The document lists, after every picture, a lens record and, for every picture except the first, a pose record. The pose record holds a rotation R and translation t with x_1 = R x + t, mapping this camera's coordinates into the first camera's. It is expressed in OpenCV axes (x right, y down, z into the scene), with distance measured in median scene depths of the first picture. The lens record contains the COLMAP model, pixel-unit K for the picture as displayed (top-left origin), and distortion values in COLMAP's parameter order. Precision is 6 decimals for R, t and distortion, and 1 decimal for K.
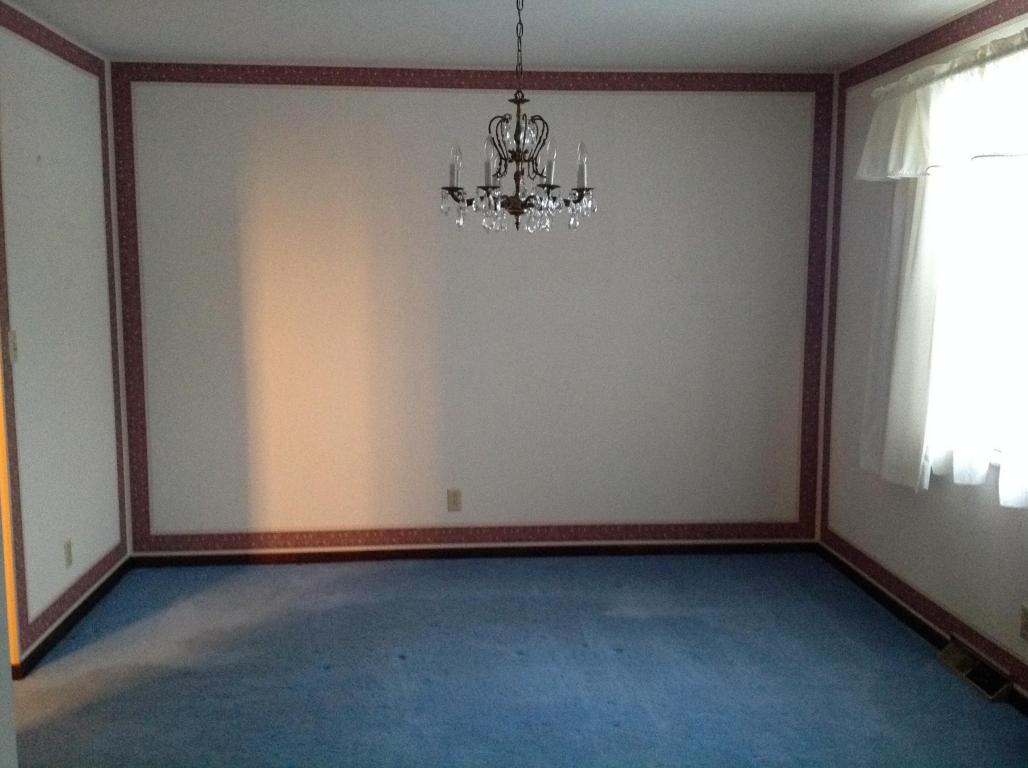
lens RADIAL K [[948.8, 0, 514.0], [0, 948.8, 384.0], [0, 0, 1]] dist [0.154863, -0.452534]
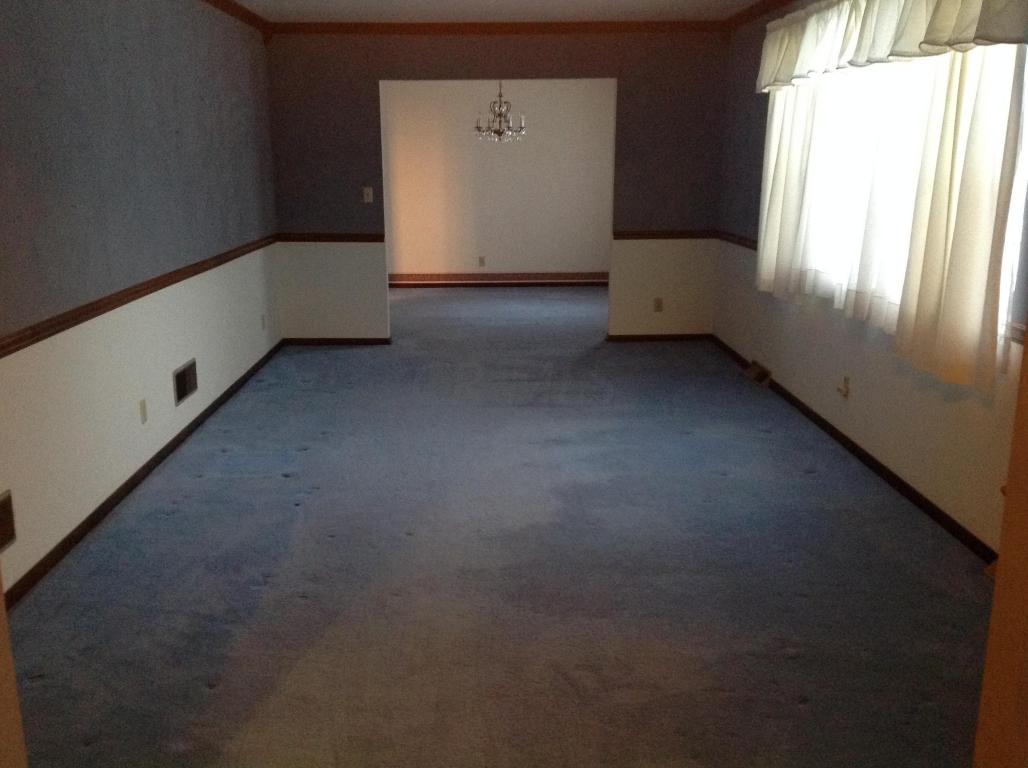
lens RADIAL K [[948.8, 0, 514.0], [0, 948.8, 384.0], [0, 0, 1]] dist [0.154863, -0.452534]
pose [[0.999071, 0.005578, -0.042737, 0.177817], [-0.000466, 0.992931, 0.118692, 0.233307], [0.043096, -0.118562, 0.992011, -2.025062]]
